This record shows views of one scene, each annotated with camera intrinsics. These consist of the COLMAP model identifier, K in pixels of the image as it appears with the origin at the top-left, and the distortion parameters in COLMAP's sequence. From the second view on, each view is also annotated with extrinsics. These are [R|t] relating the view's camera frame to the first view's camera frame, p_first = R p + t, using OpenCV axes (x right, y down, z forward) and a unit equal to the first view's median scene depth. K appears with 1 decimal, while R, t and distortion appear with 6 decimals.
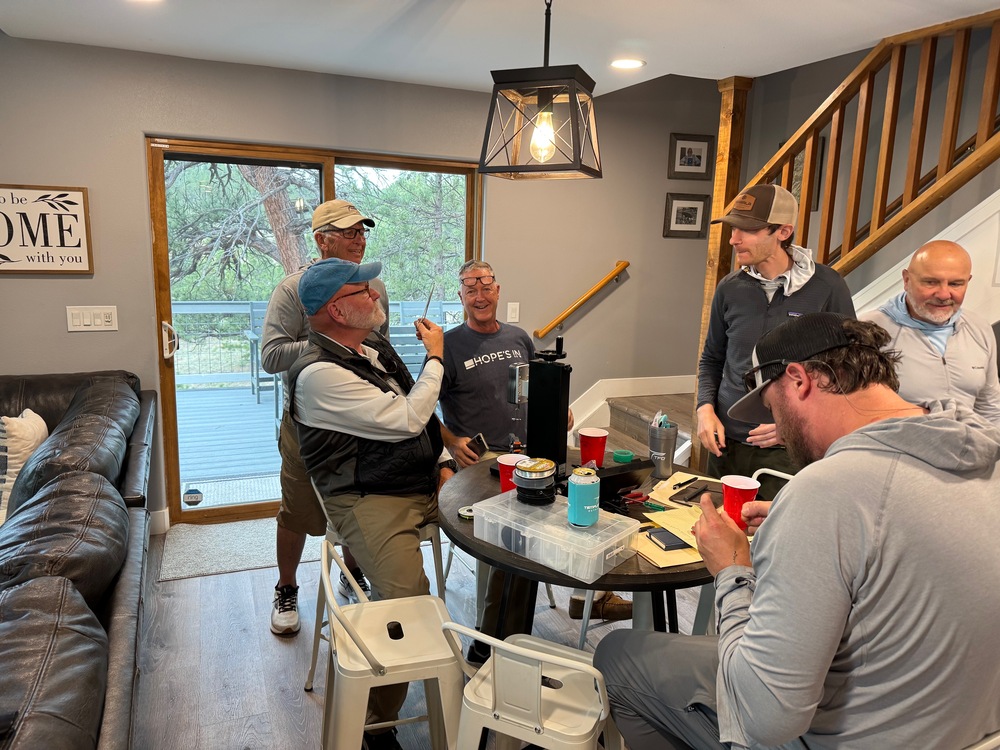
lens RADIAL K [[720.4, 0, 500.0], [0, 720.4, 375.0], [0, 0, 1]] dist [0.063504, -0.100941]
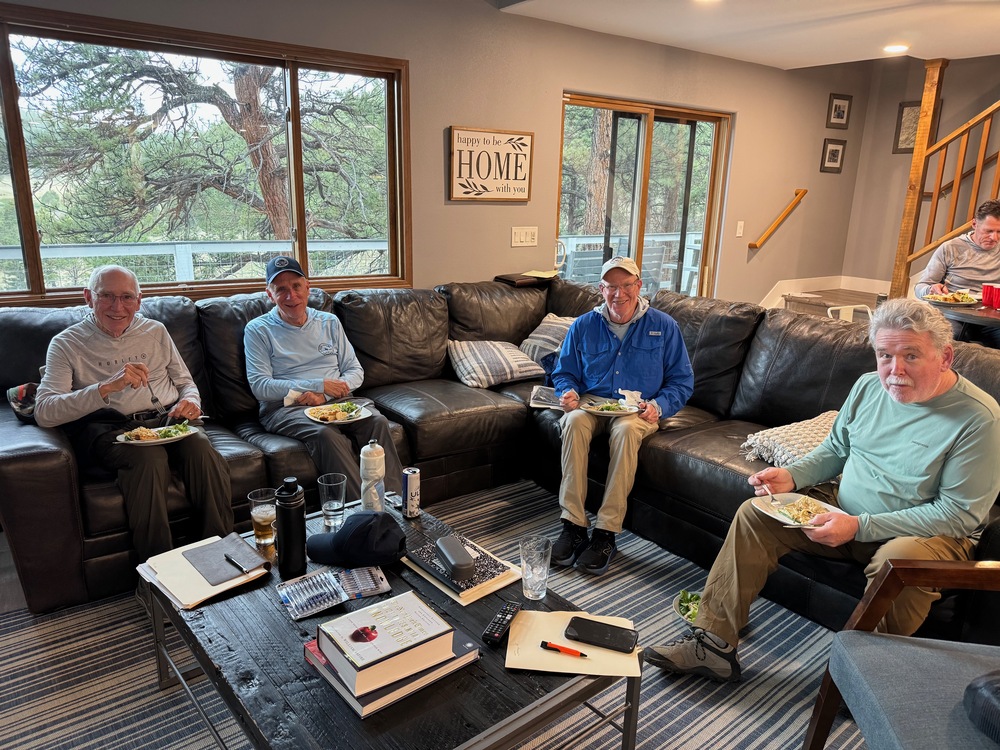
lens RADIAL K [[717.0, 0, 502.0], [0, 717.0, 395.0], [0, 0, 1]] dist [0.009215, -0.005820]
pose [[0.968183, -0.079278, 0.237355, -0.770210], [0.055903, 0.993042, 0.103649, 0.056010], [-0.243921, -0.087082, 0.965878, -0.207754]]
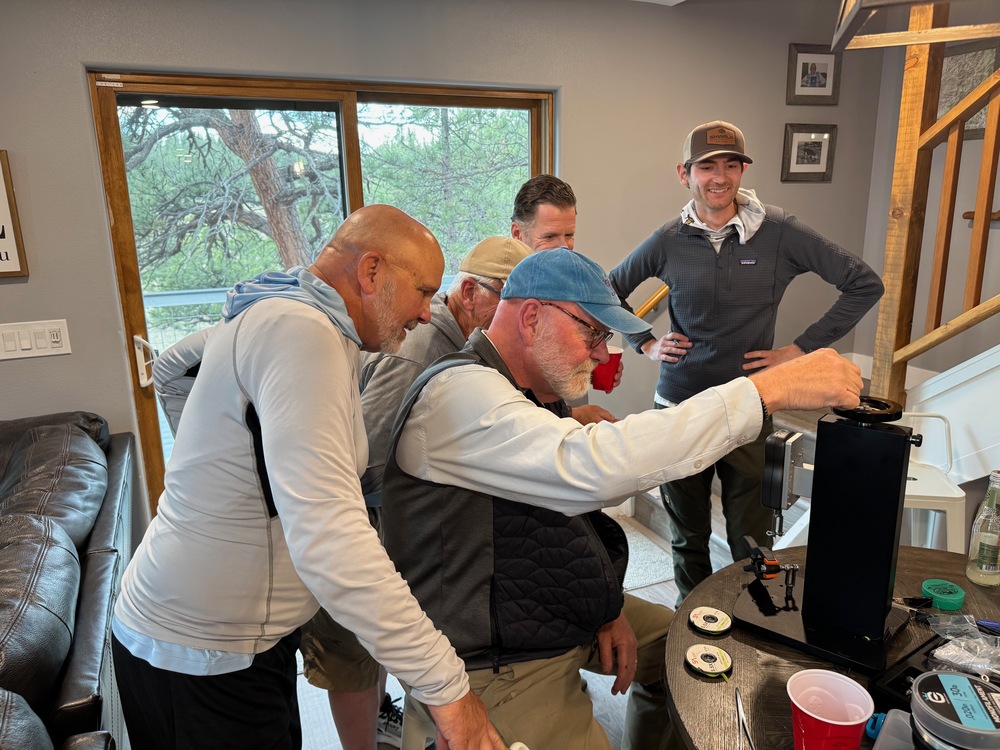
lens RADIAL K [[725.7, 0, 500.0], [0, 725.7, 375.0], [0, 0, 1]] dist [0.003812, -0.003397]
pose [[0.998585, -0.052938, 0.005083, -0.095303], [0.052607, 0.997282, 0.051579, -0.046147], [-0.007799, -0.051239, 0.998656, 0.243139]]
